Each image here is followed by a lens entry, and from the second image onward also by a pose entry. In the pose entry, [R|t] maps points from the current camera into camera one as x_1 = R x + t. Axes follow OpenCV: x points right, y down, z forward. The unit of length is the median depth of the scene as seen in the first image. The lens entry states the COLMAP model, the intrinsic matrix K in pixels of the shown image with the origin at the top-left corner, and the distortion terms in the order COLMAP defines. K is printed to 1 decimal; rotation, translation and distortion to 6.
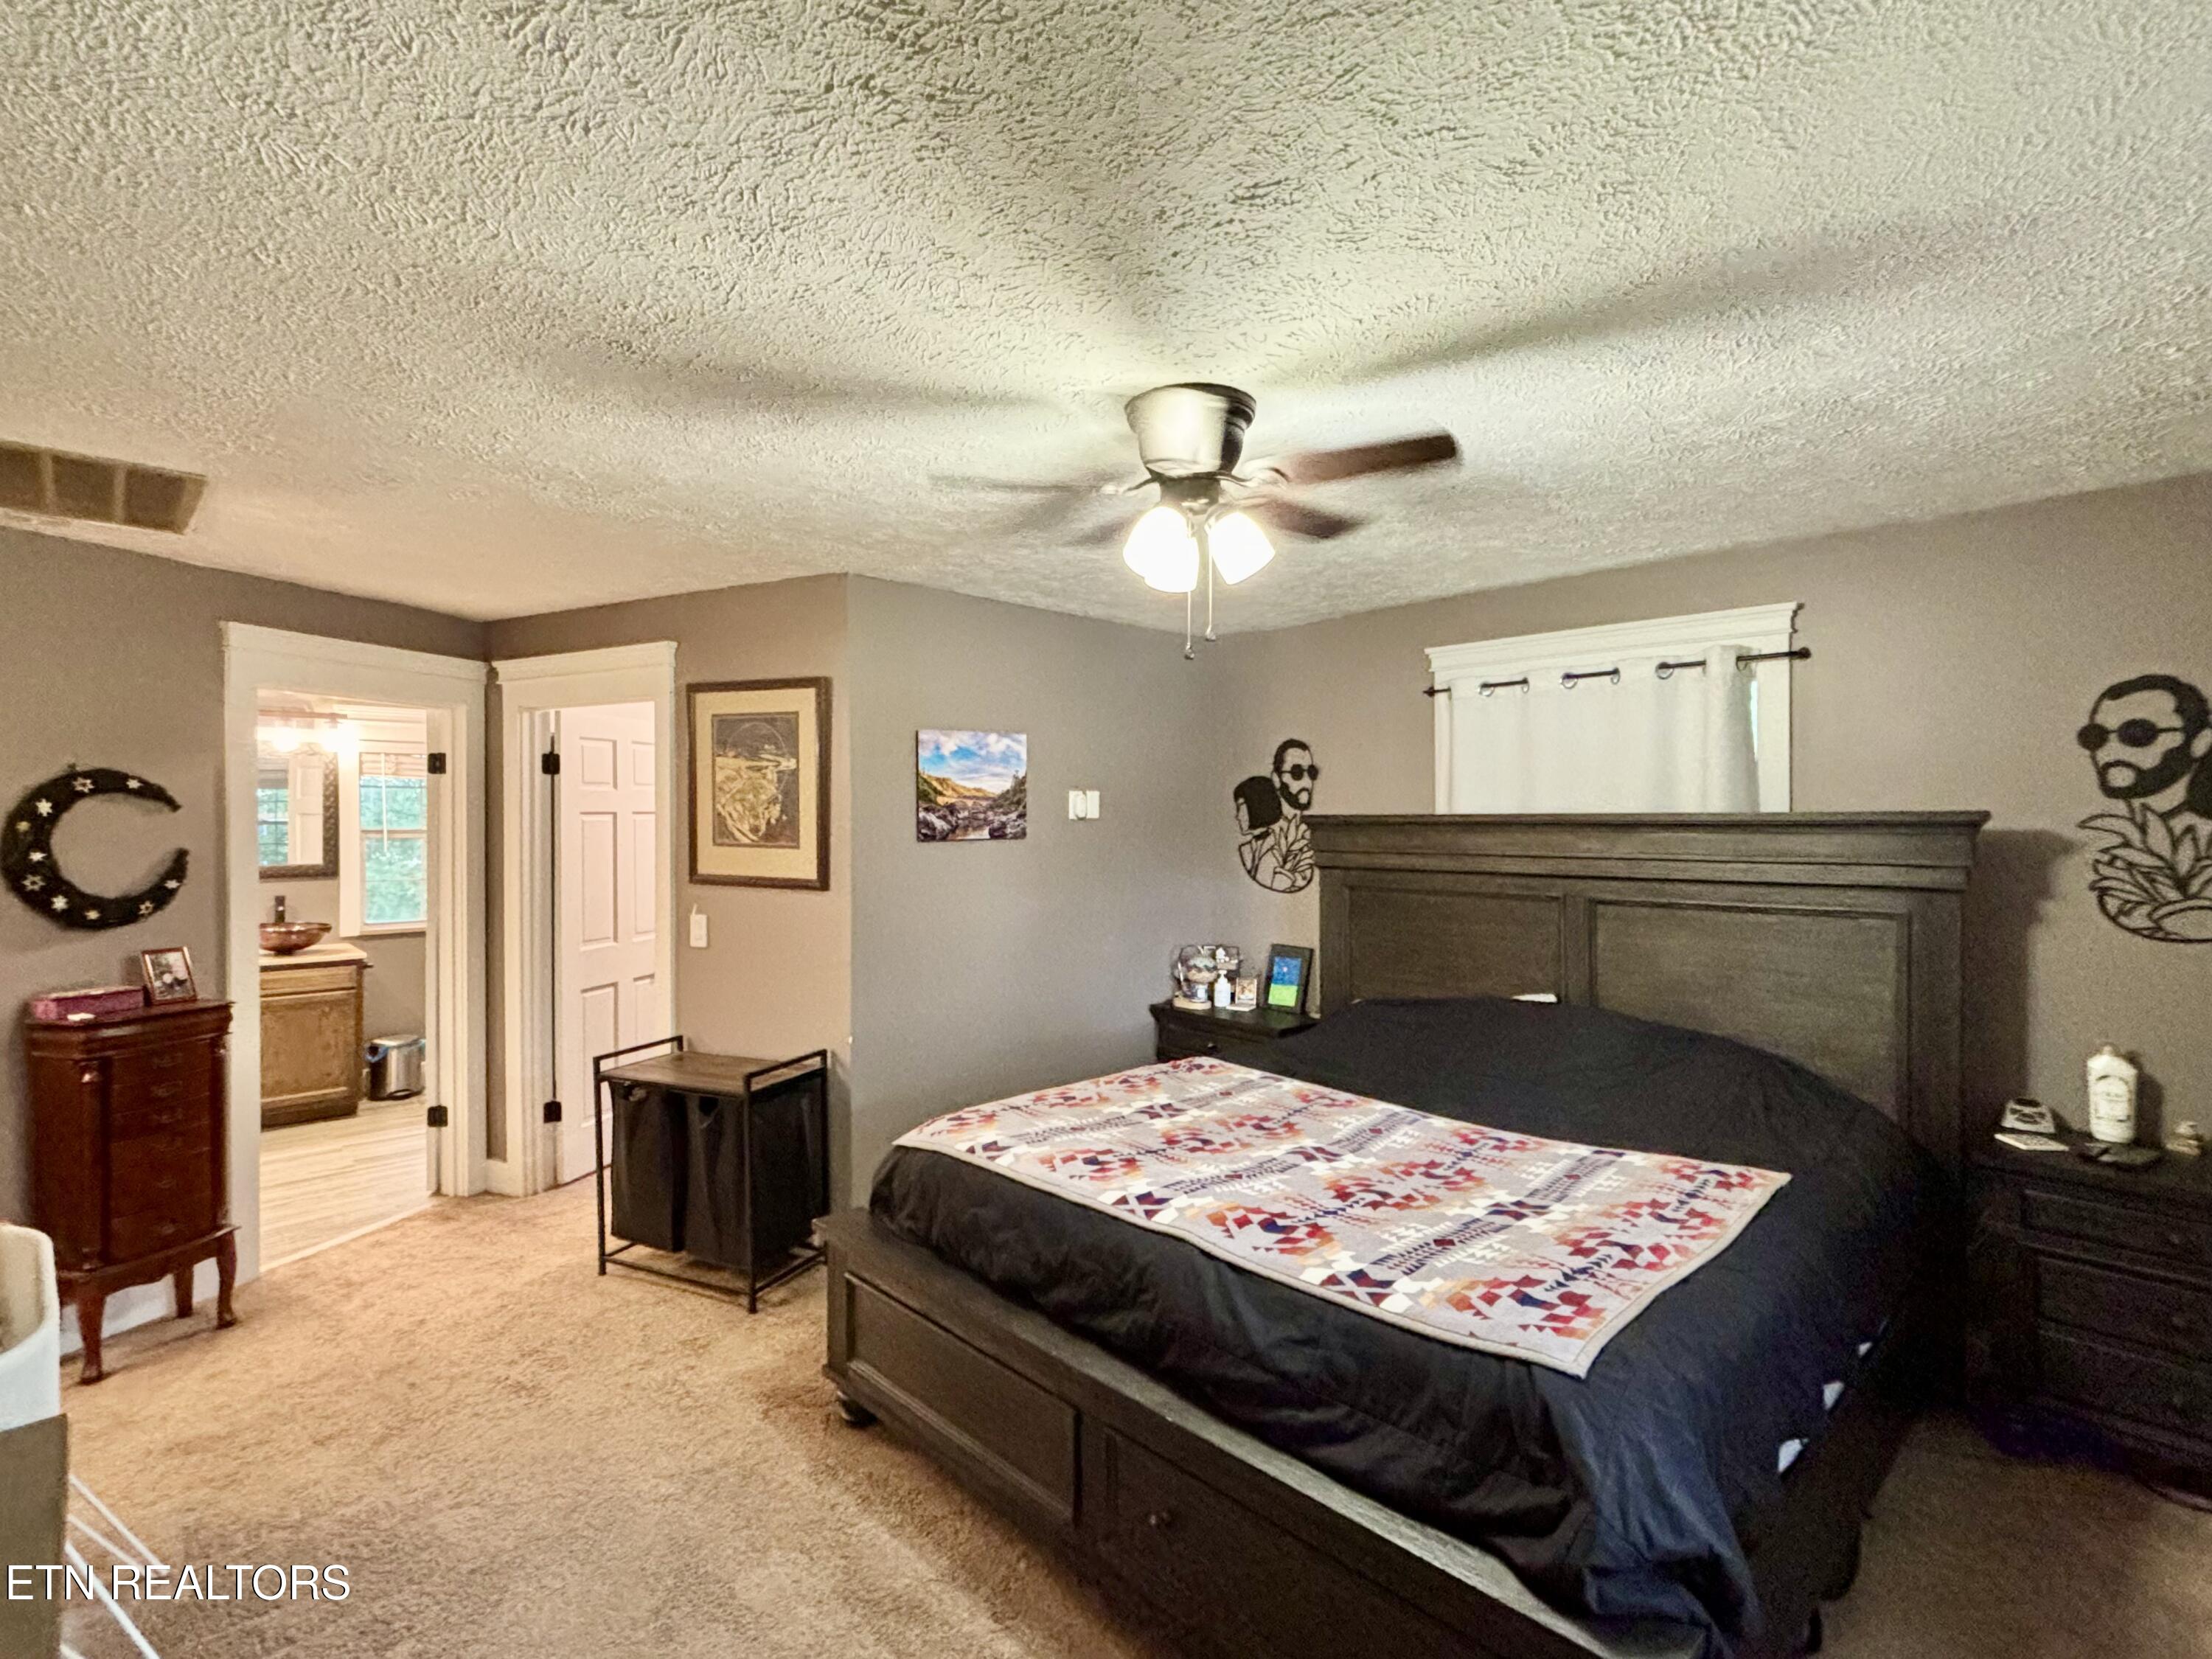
lens RADIAL K [[1072.6, 0, 1106.0], [0, 1072.6, 829.5], [0, 0, 1]] dist [0.003378, 0.000738]
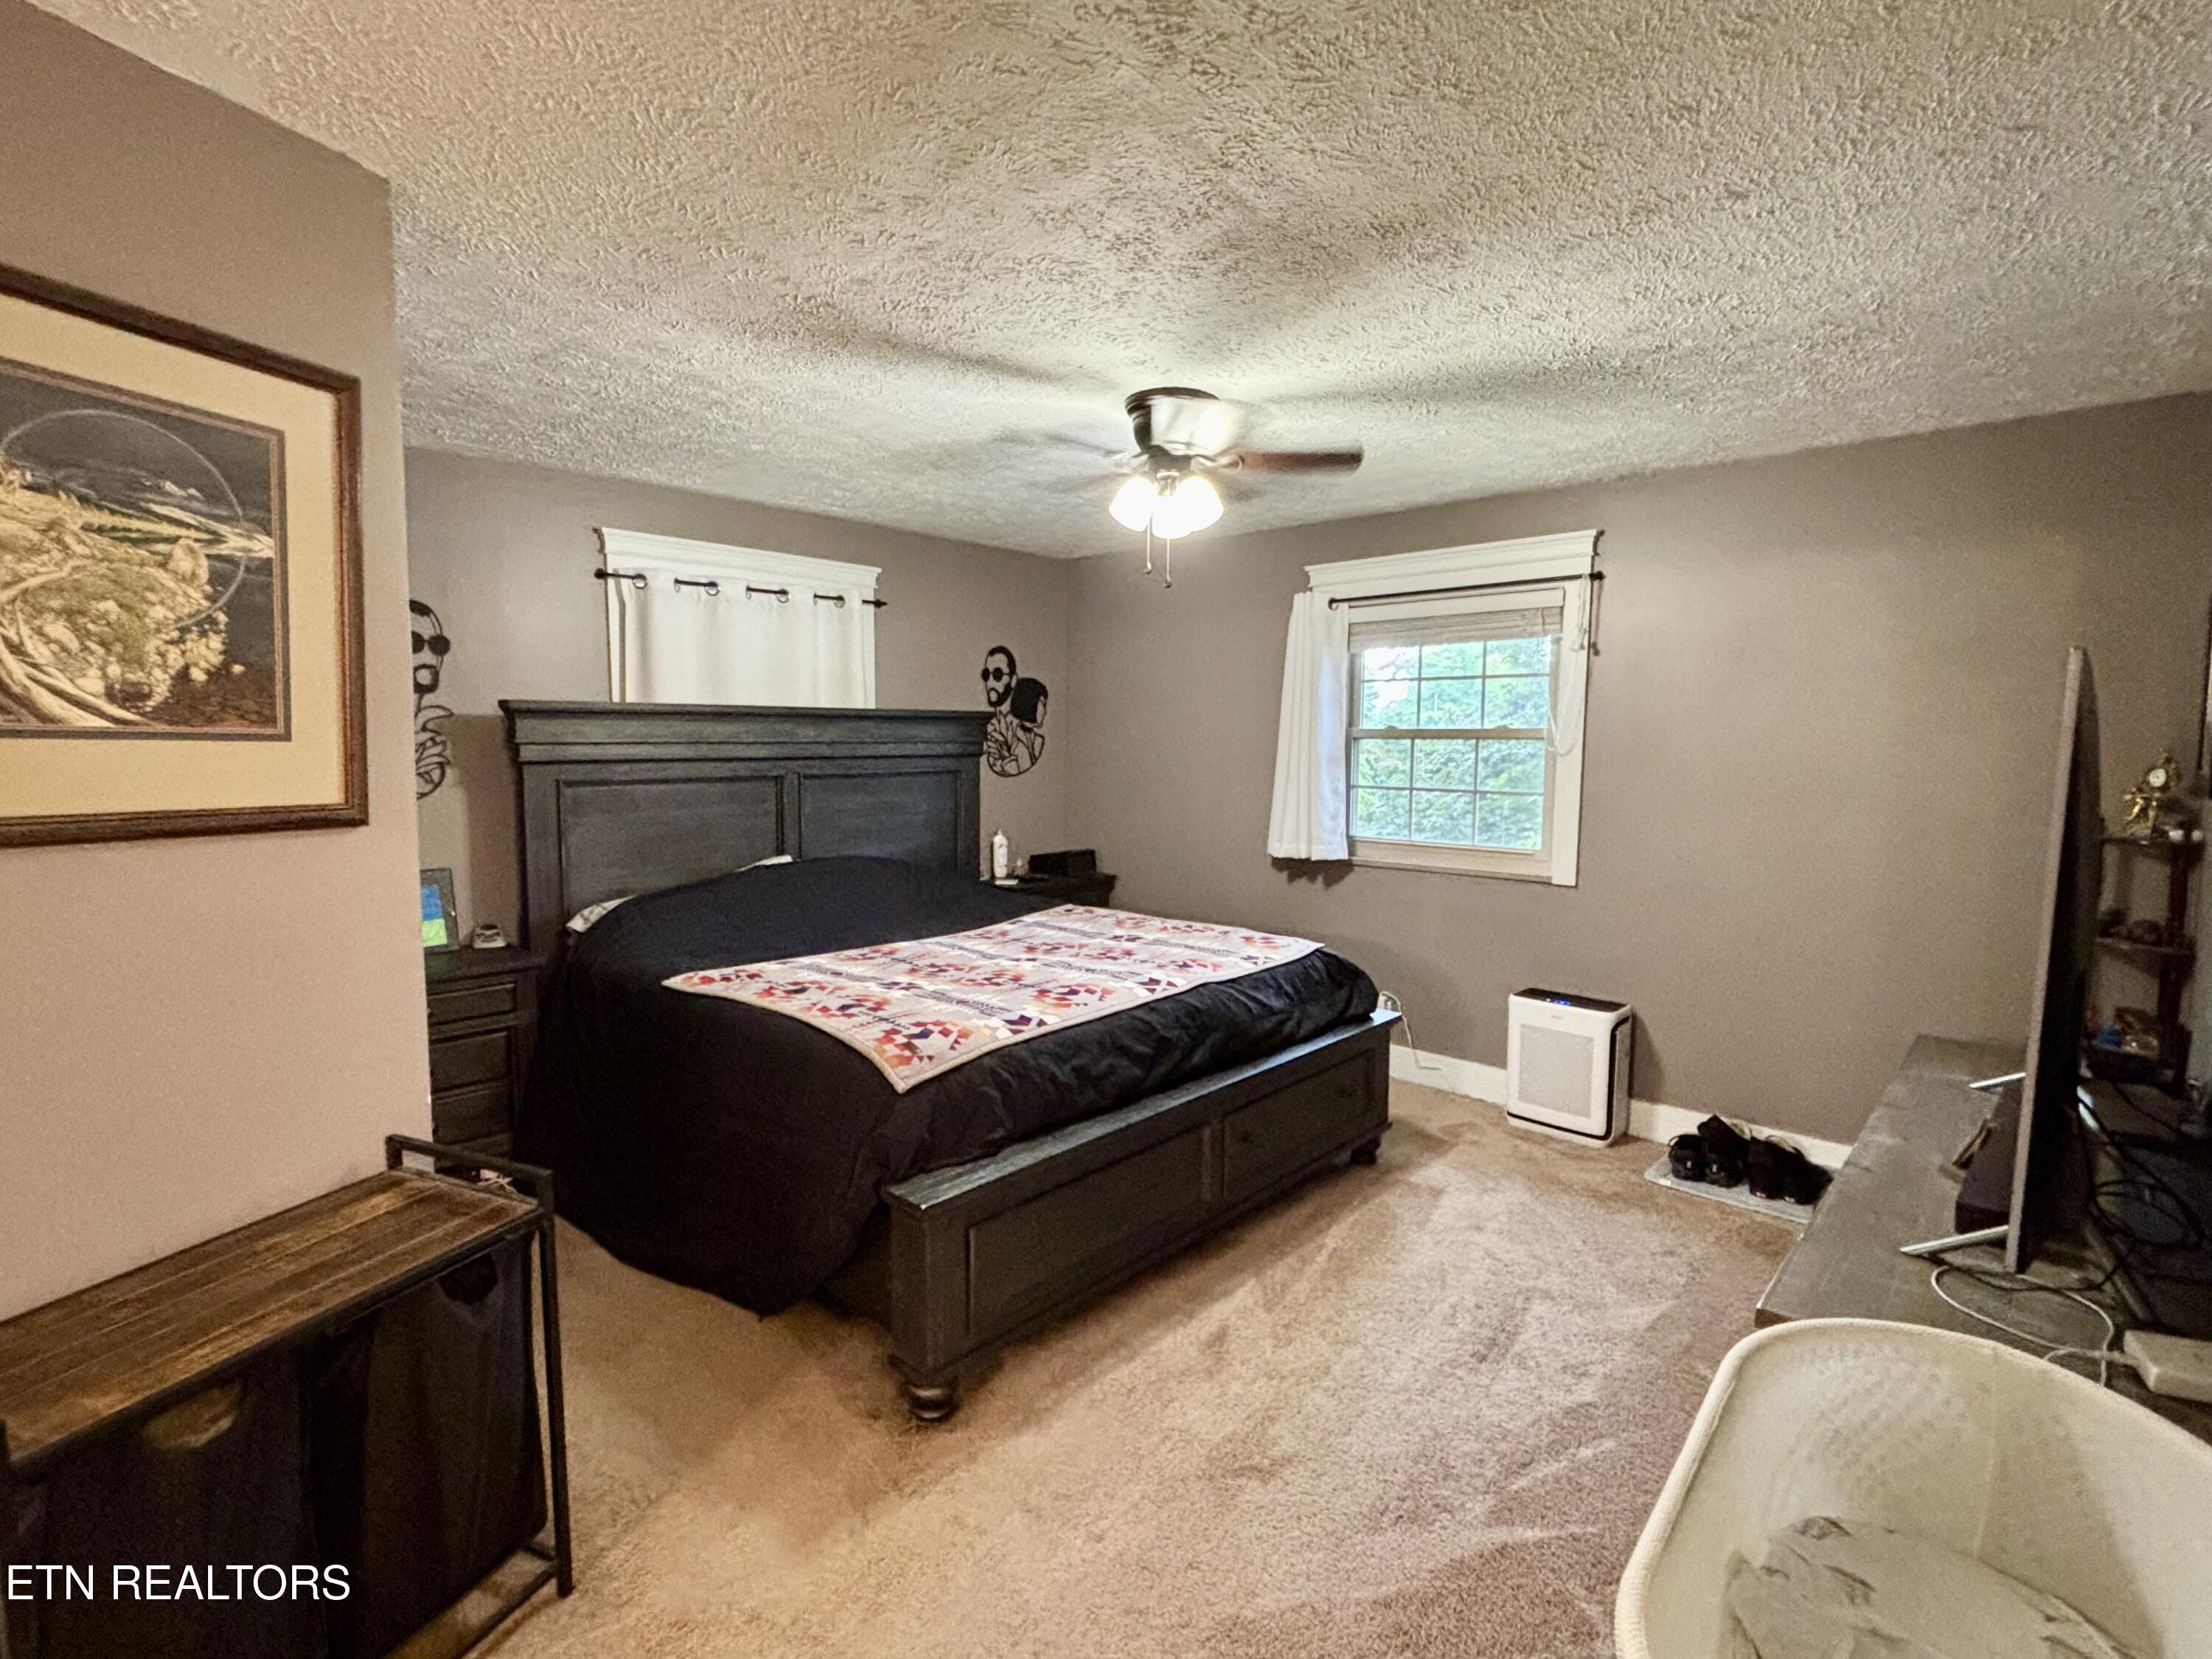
lens RADIAL K [[1072.6, 0, 1106.0], [0, 1072.6, 829.5], [0, 0, 1]] dist [0.003378, 0.000738]
pose [[-0.081112, -0.087429, 0.992863, -0.809392], [0.004535, 0.996103, 0.088085, 0.017943], [-0.996695, 0.011647, -0.080399, 0.727168]]
